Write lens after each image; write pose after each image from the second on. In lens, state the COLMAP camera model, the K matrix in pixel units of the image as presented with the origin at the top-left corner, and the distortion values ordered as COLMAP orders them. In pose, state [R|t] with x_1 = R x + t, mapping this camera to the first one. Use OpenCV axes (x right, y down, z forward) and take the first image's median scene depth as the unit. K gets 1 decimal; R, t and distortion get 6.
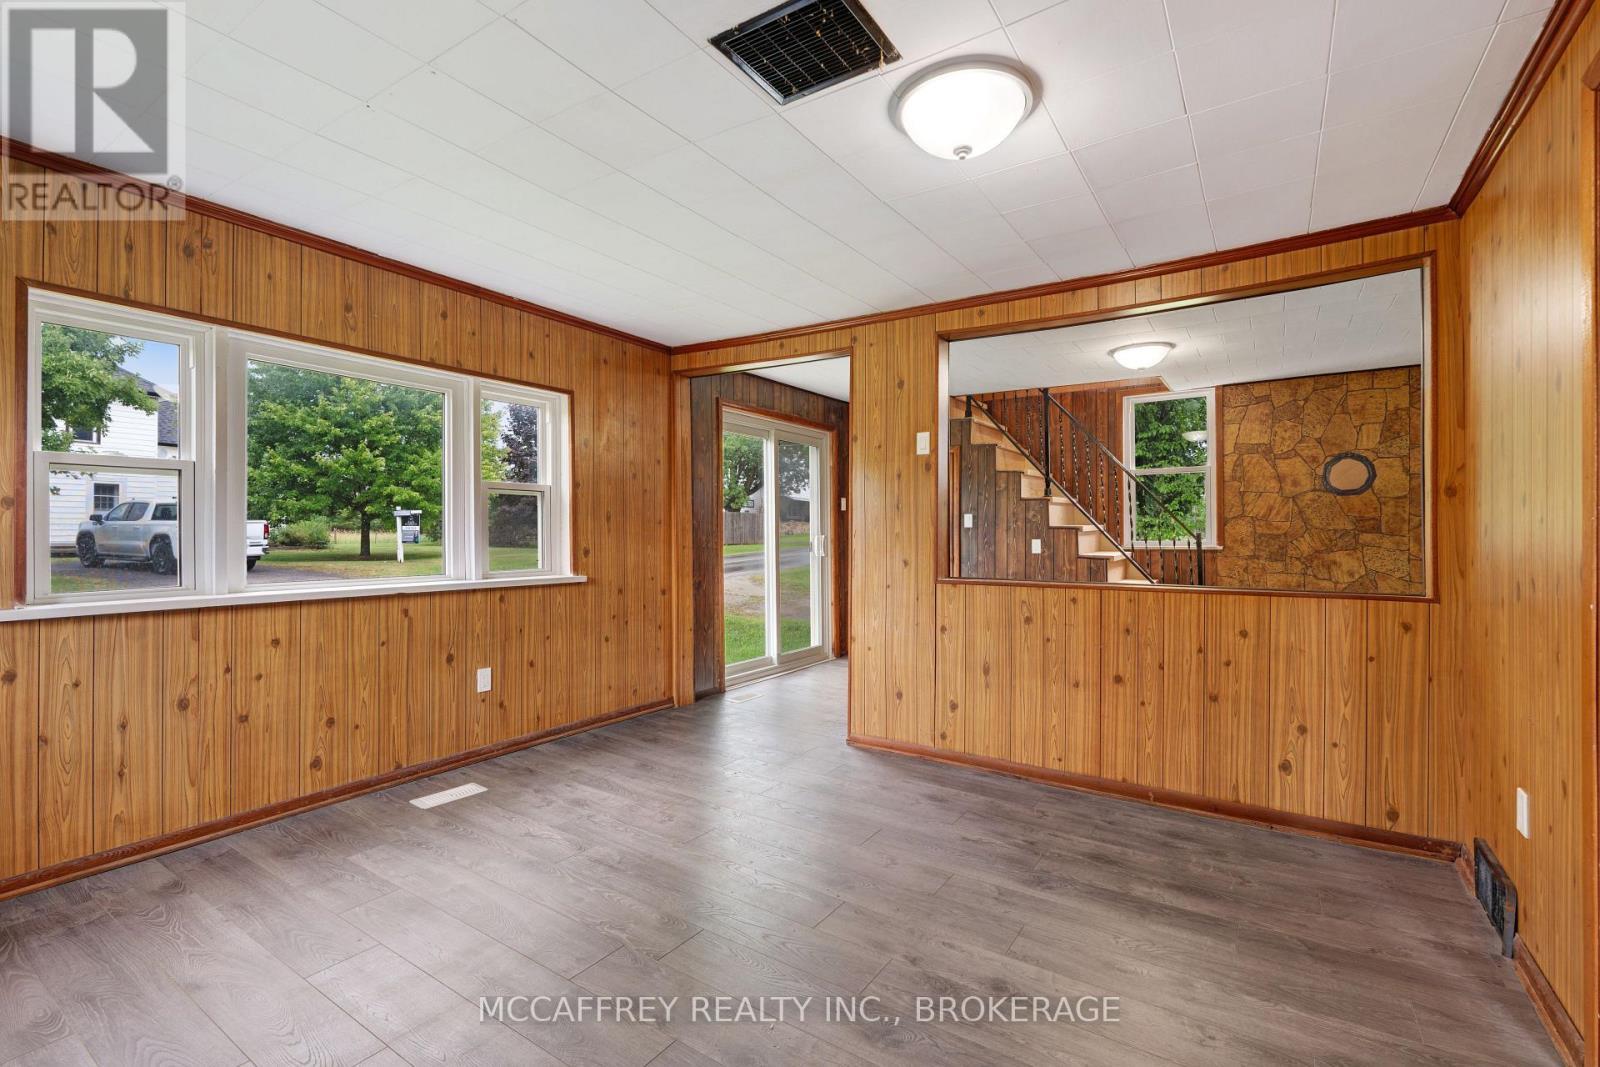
lens RADIAL K [[710.2, 0, 799.4], [0, 710.2, 520.1], [0, 0, 1]] dist [-0.009783, -0.000099]
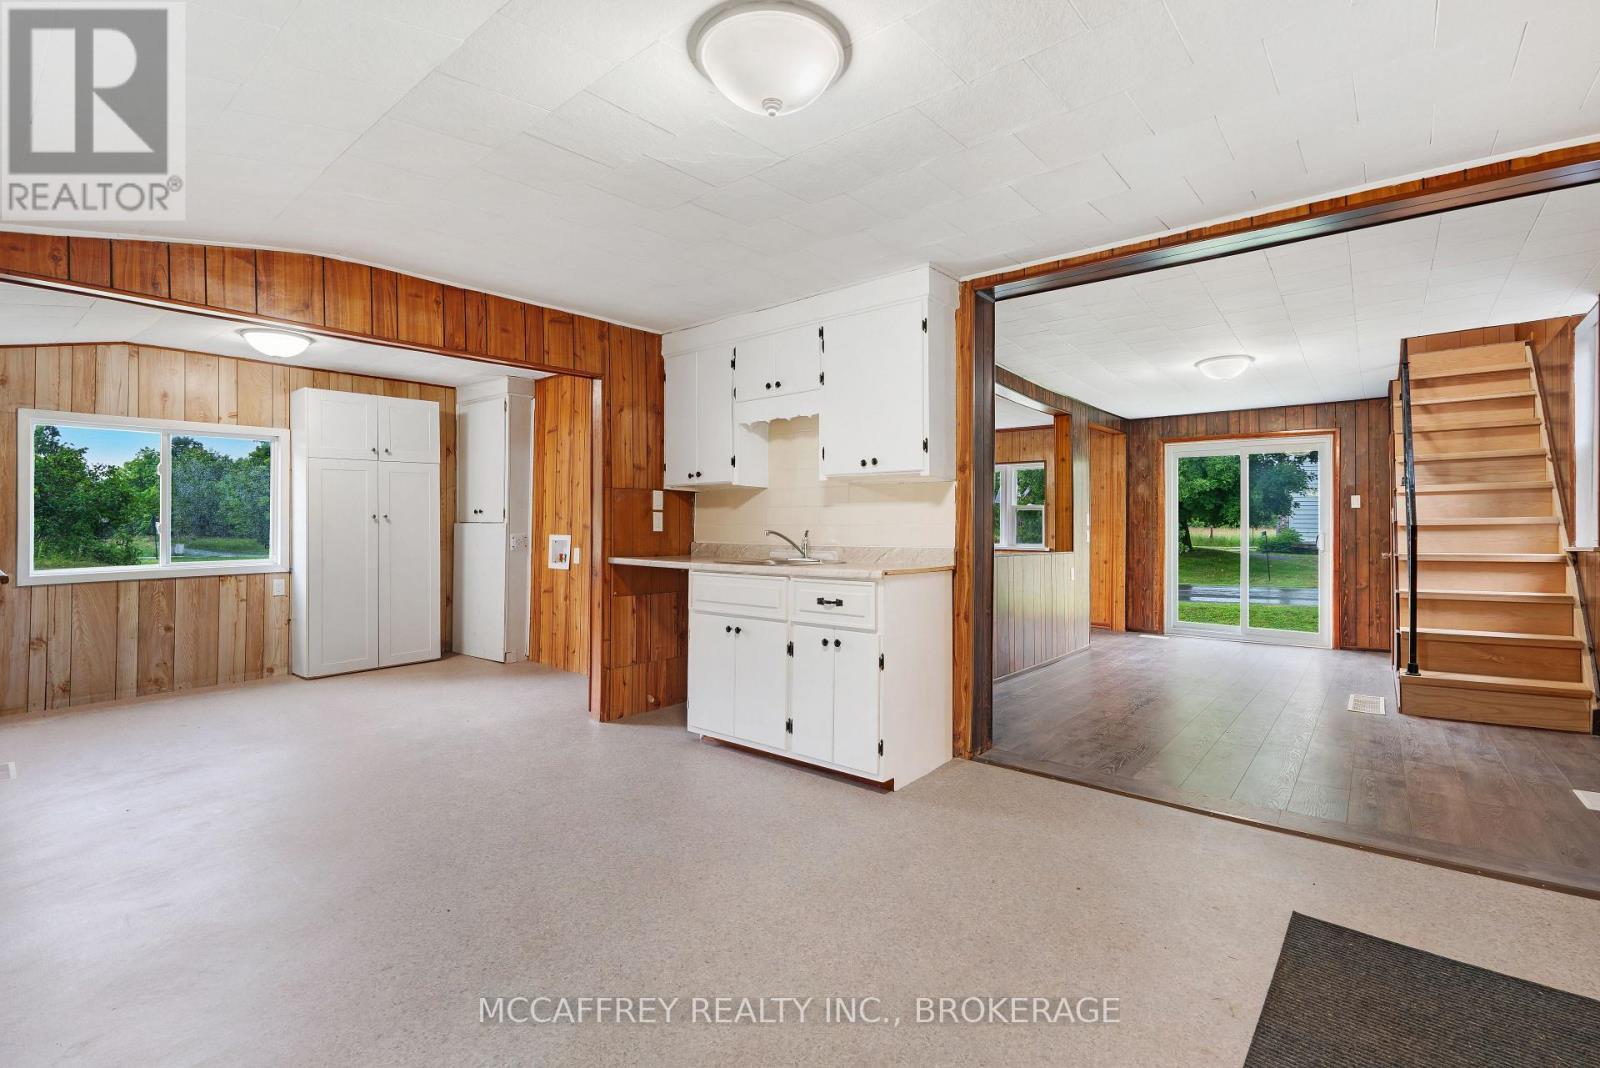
lens RADIAL K [[751.5, 0, 823.8], [0, 751.5, 519.9], [0, 0, 1]] dist [-0.000813, -0.000360]
pose [[-0.096397, -0.014691, -0.995235, 2.119423], [0.008366, 0.999844, -0.015569, 0.026387], [0.995308, -0.009827, -0.096259, 0.611139]]
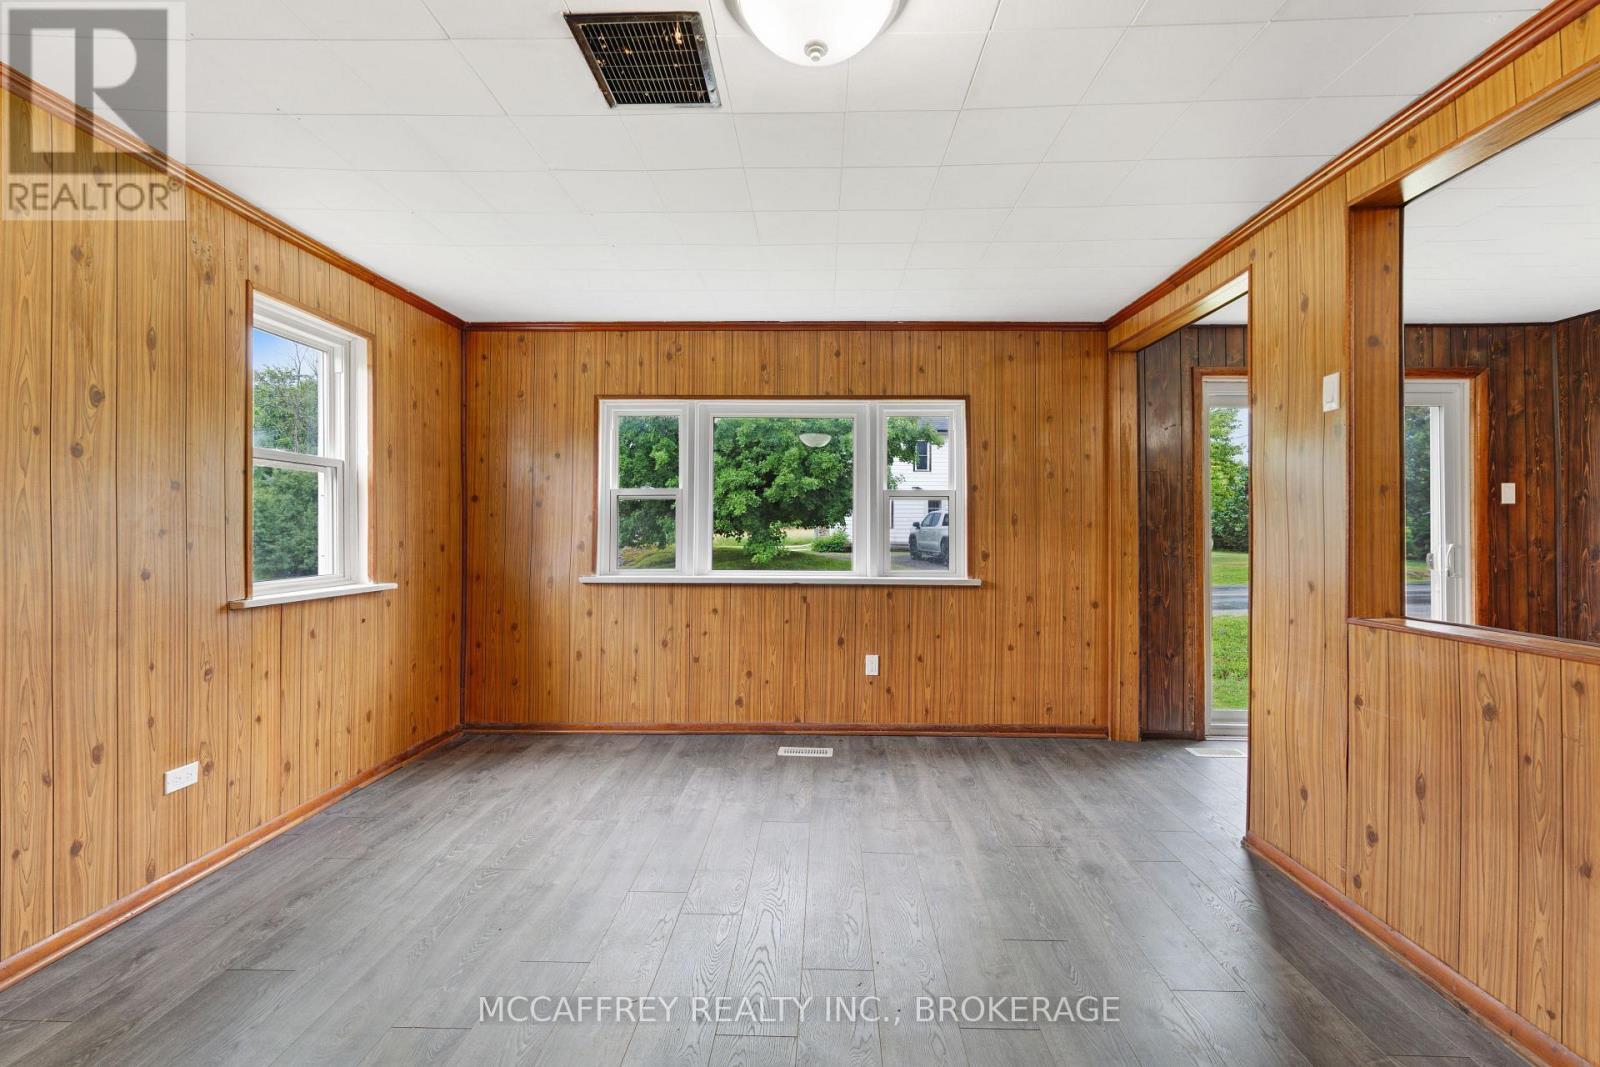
lens RADIAL K [[710.0, 0, 803.7], [0, 710.0, 527.6], [0, 0, 1]] dist [0.000423, -0.000208]
pose [[0.541064, -0.005361, -0.840964, 0.436240], [0.009902, 0.999951, -0.000003, 0.003335], [0.840923, -0.008326, 0.541091, 0.279993]]
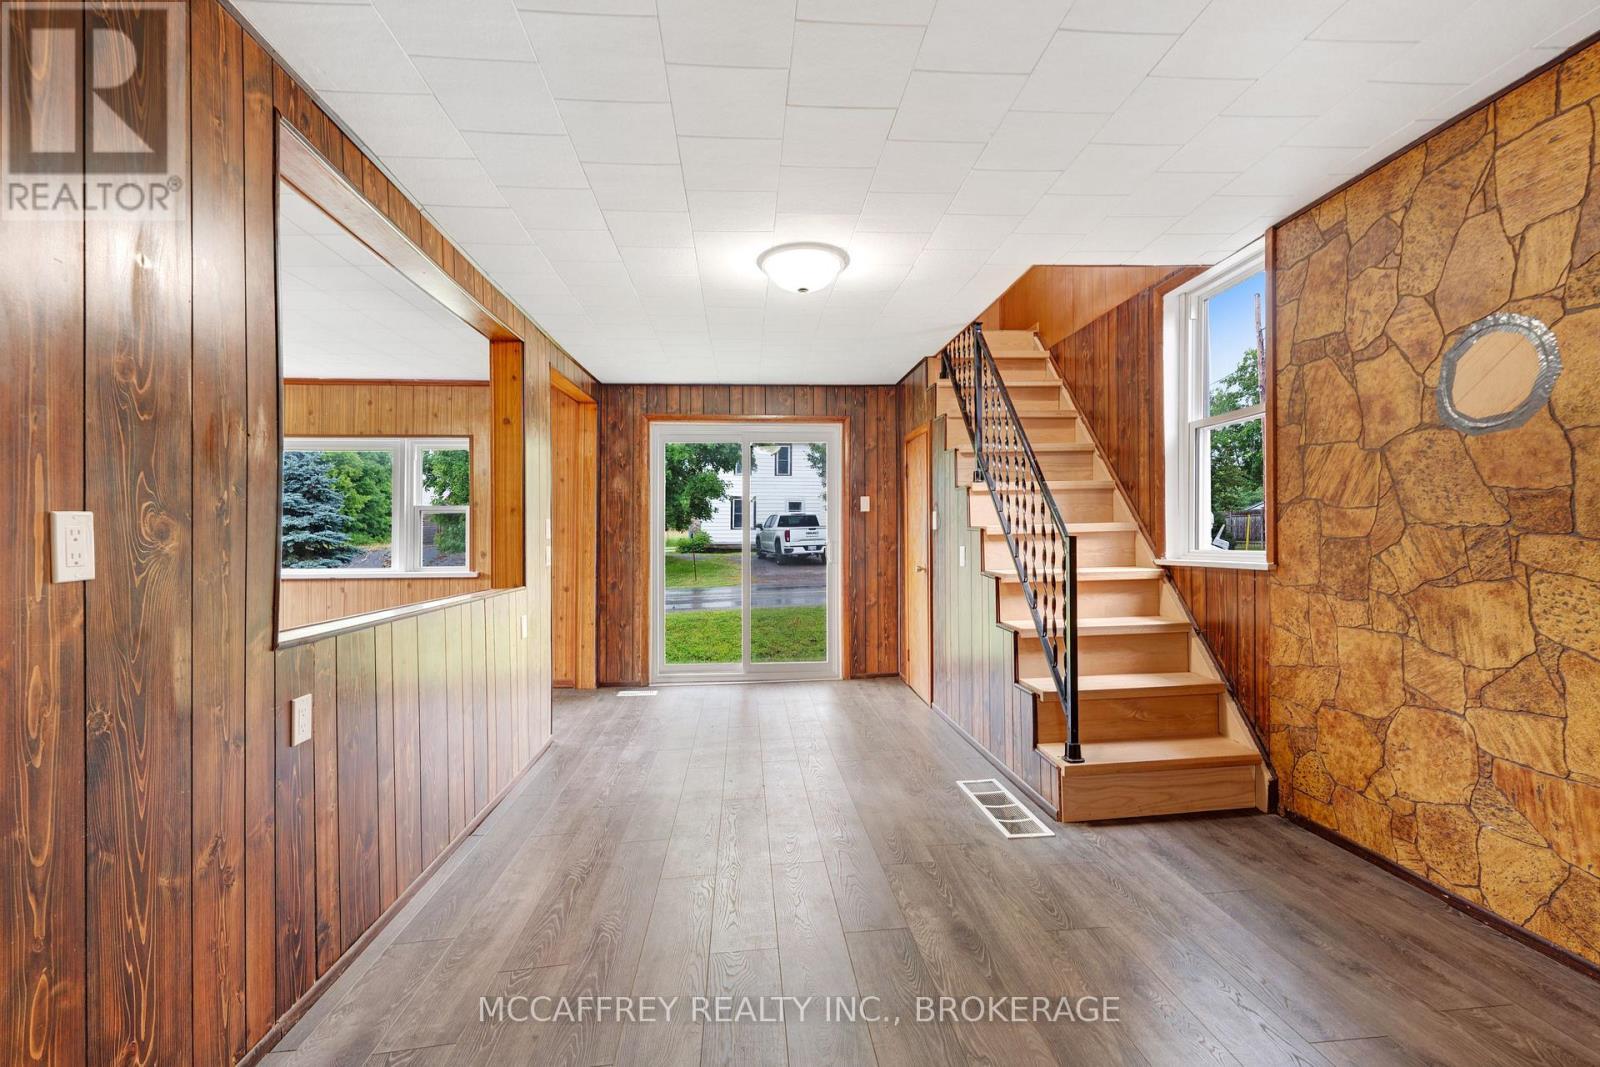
lens RADIAL K [[722.9, 0, 851.0], [0, 722.9, 514.0], [0, 0, 1]] dist [0.001123, -0.000170]
pose [[0.625789, -0.027829, -0.779496, 1.304297], [0.023414, 0.999583, -0.016890, 0.009299], [0.779641, -0.007681, 0.626179, 0.764478]]
